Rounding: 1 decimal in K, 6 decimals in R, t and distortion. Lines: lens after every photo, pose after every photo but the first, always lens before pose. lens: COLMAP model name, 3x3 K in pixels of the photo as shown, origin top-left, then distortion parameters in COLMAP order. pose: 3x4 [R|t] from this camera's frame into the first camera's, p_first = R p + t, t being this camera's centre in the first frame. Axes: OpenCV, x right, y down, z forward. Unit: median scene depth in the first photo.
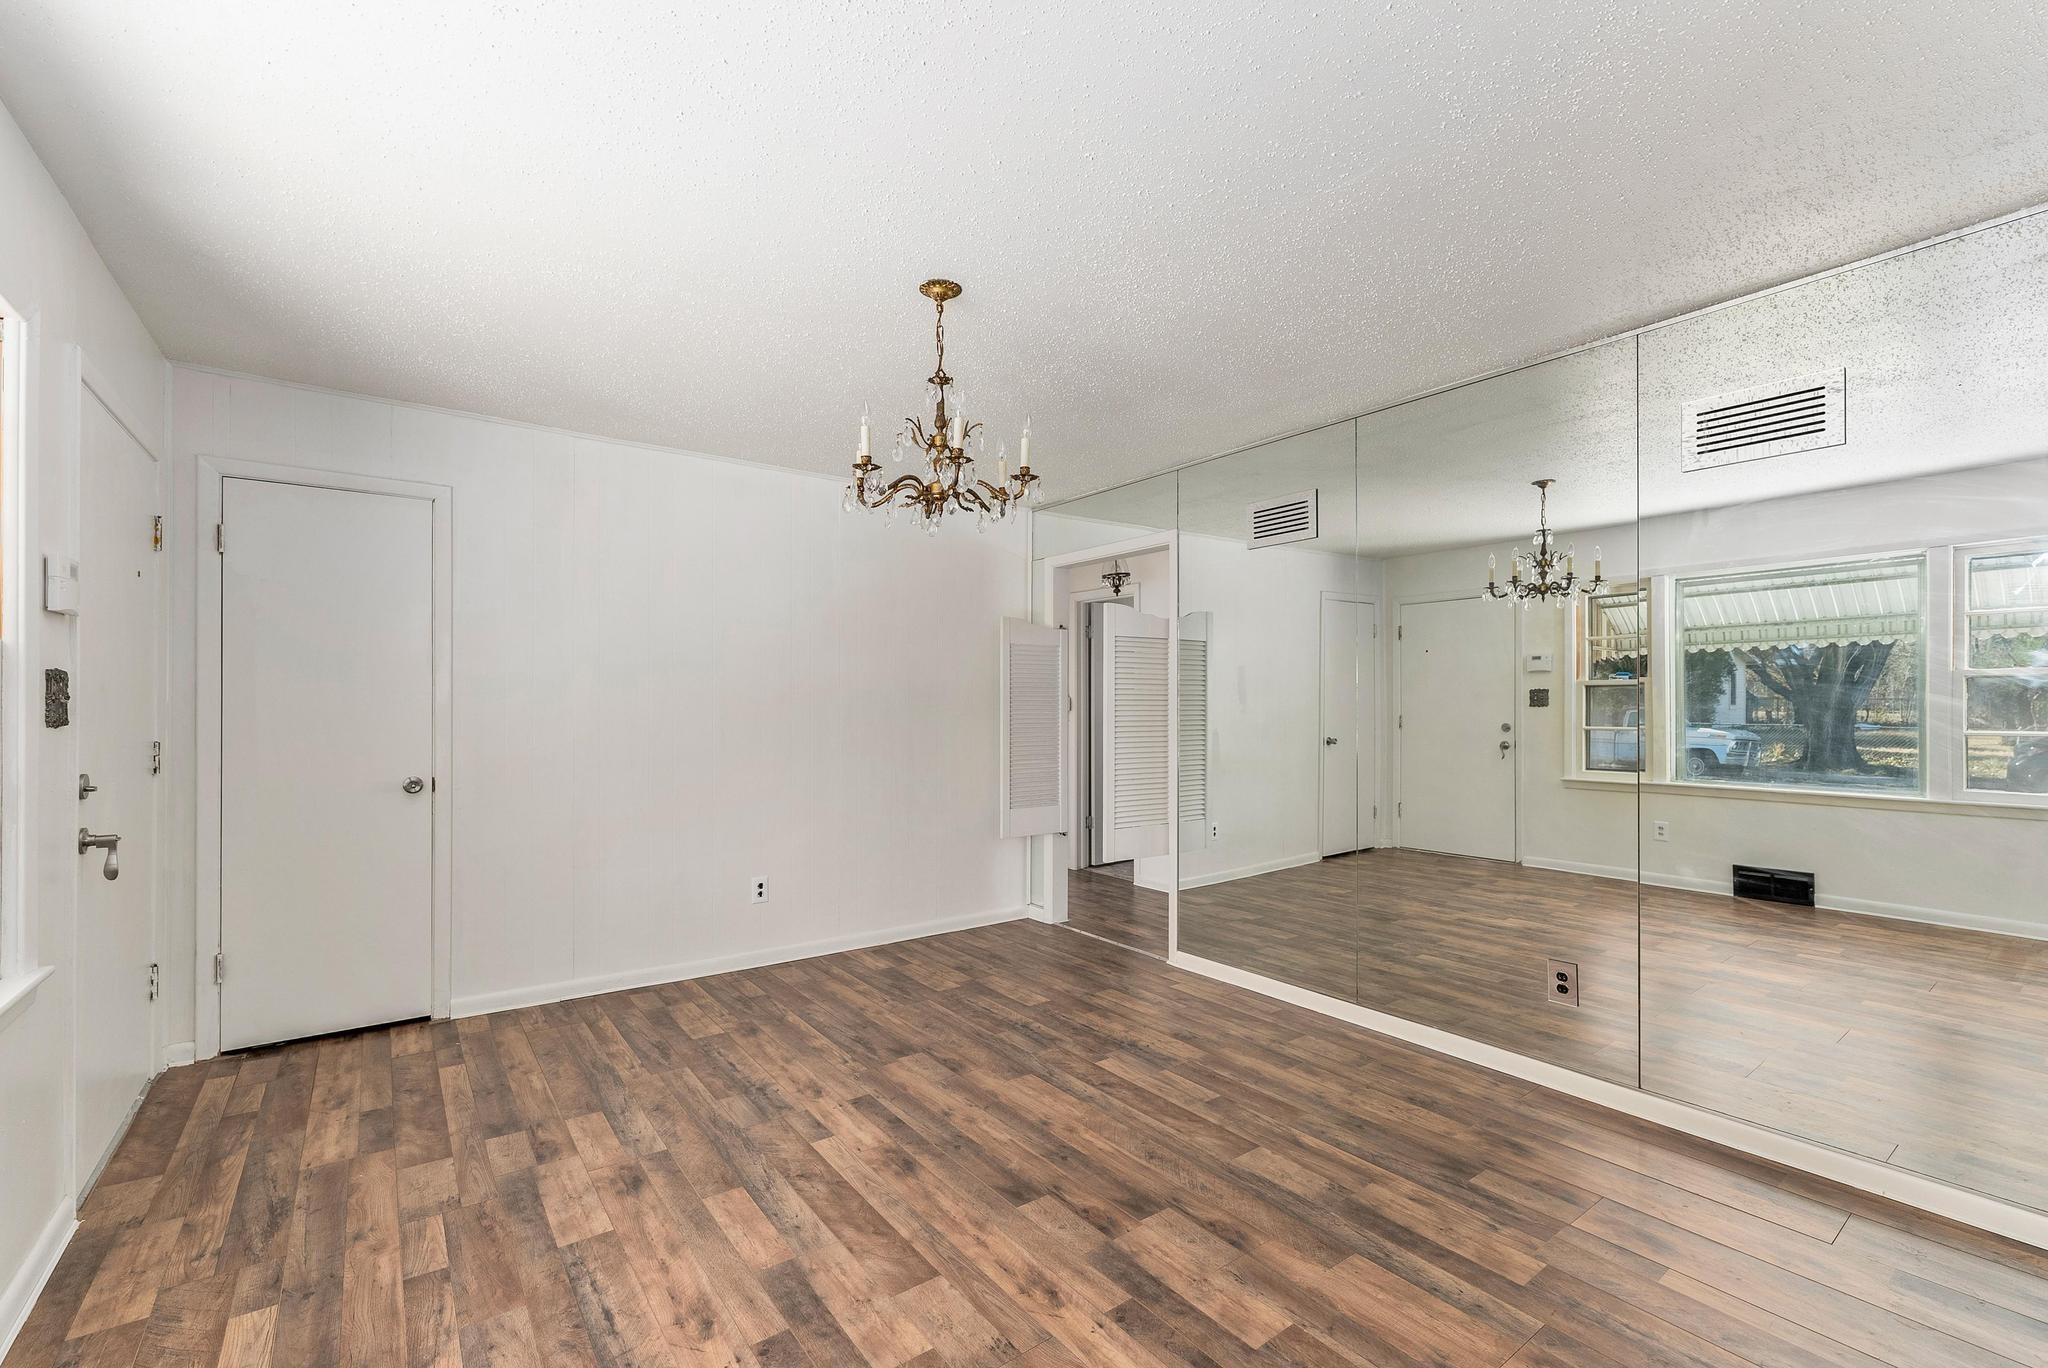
lens RADIAL K [[845.0, 0, 1027.7], [0, 845.0, 699.5], [0, 0, 1]] dist [0.009171, 0.000356]
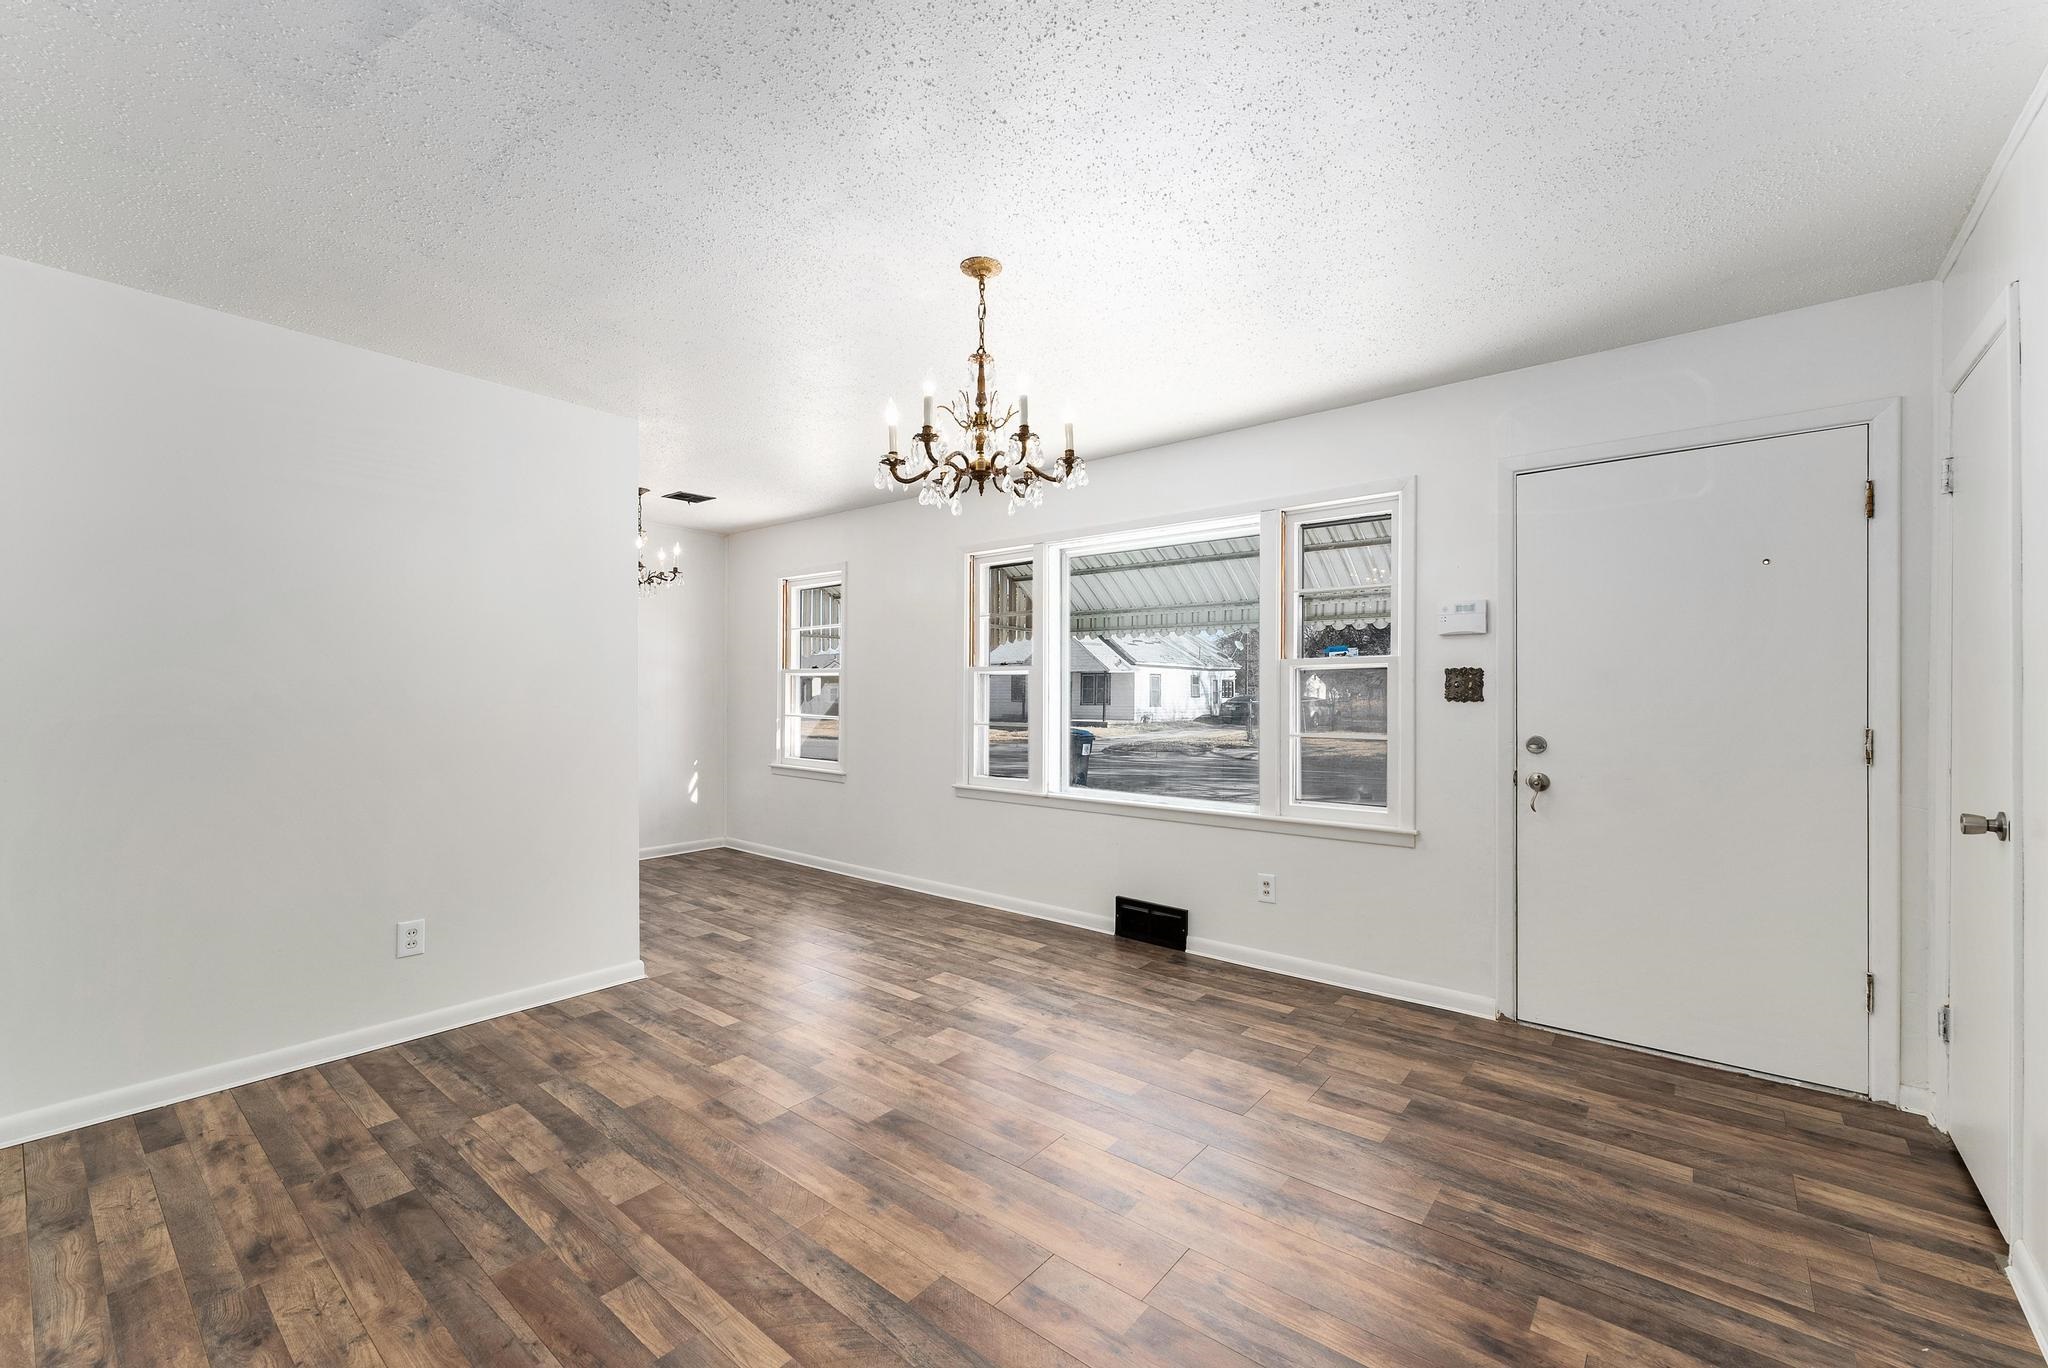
lens RADIAL K [[845.0, 0, 1028.6], [0, 845.0, 687.5], [0, 0, 1]] dist [0.009171, 0.000356]
pose [[-0.970851, -0.002879, -0.239665, 0.081106], [0.000326, 0.999911, -0.013333, 0.020154], [0.239682, -0.013023, -0.970764, 1.990061]]
